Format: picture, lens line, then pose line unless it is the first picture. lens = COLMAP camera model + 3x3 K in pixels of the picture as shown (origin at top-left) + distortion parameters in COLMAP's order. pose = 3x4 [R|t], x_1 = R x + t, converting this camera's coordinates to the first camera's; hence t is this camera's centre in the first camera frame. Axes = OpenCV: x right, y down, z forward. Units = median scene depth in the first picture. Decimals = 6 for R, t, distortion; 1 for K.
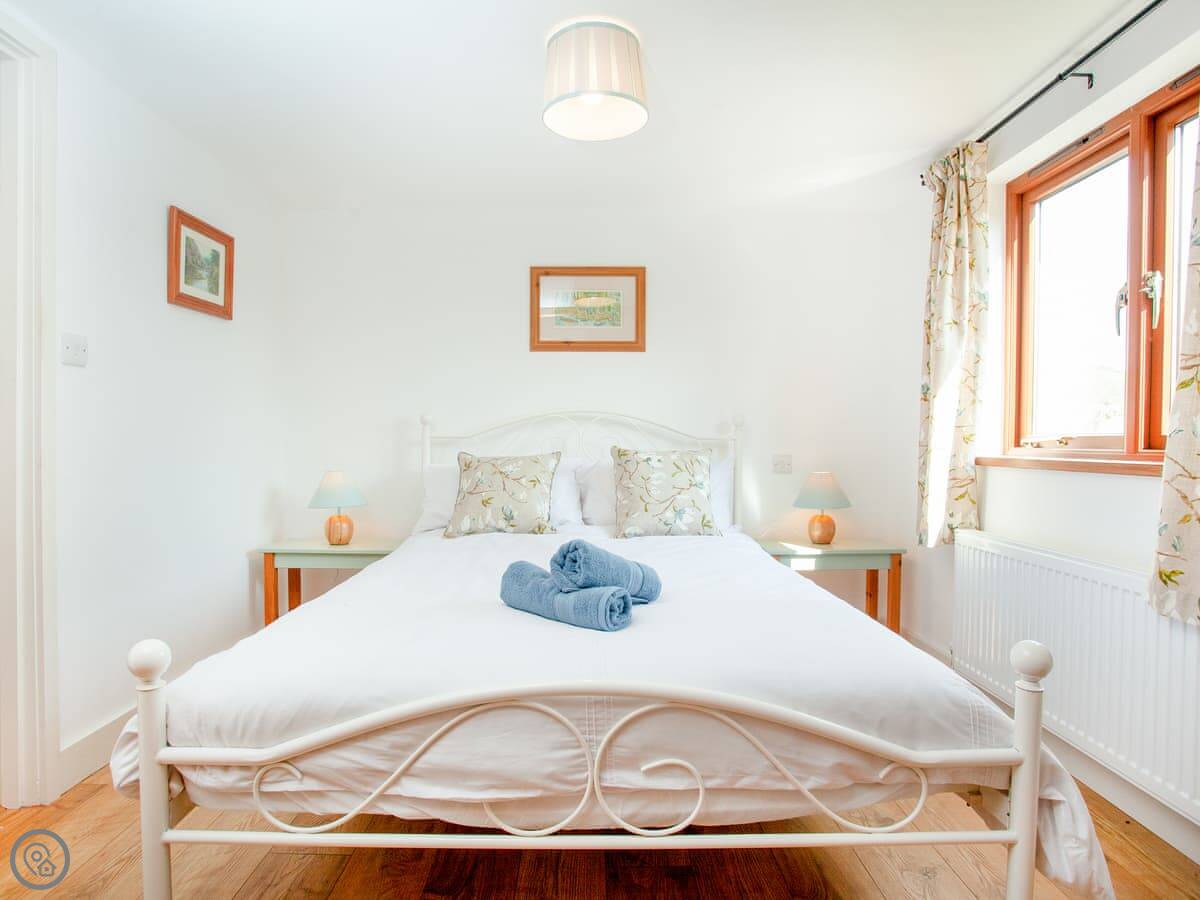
lens RADIAL K [[615.7, 0, 626.8], [0, 615.7, 451.3], [0, 0, 1]] dist [-0.053231, 0.029523]
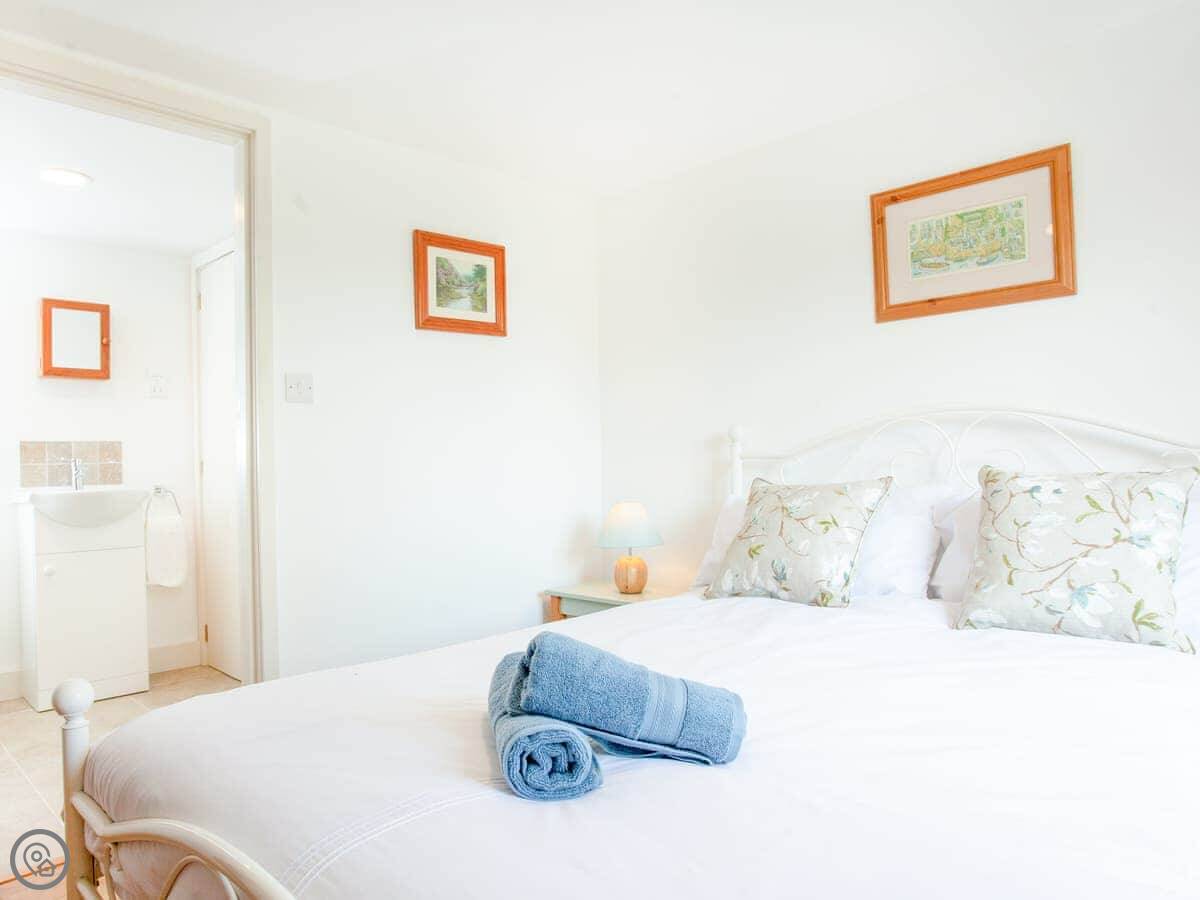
lens RADIAL K [[789.8, 0, 615.3], [0, 789.8, 445.6], [0, 0, 1]] dist [-0.001882, 0.001786]
pose [[0.723970, -0.036219, -0.688880, 0.268125], [0.015909, 0.999232, -0.035816, -0.006957], [0.689648, 0.014971, 0.723990, 0.240786]]
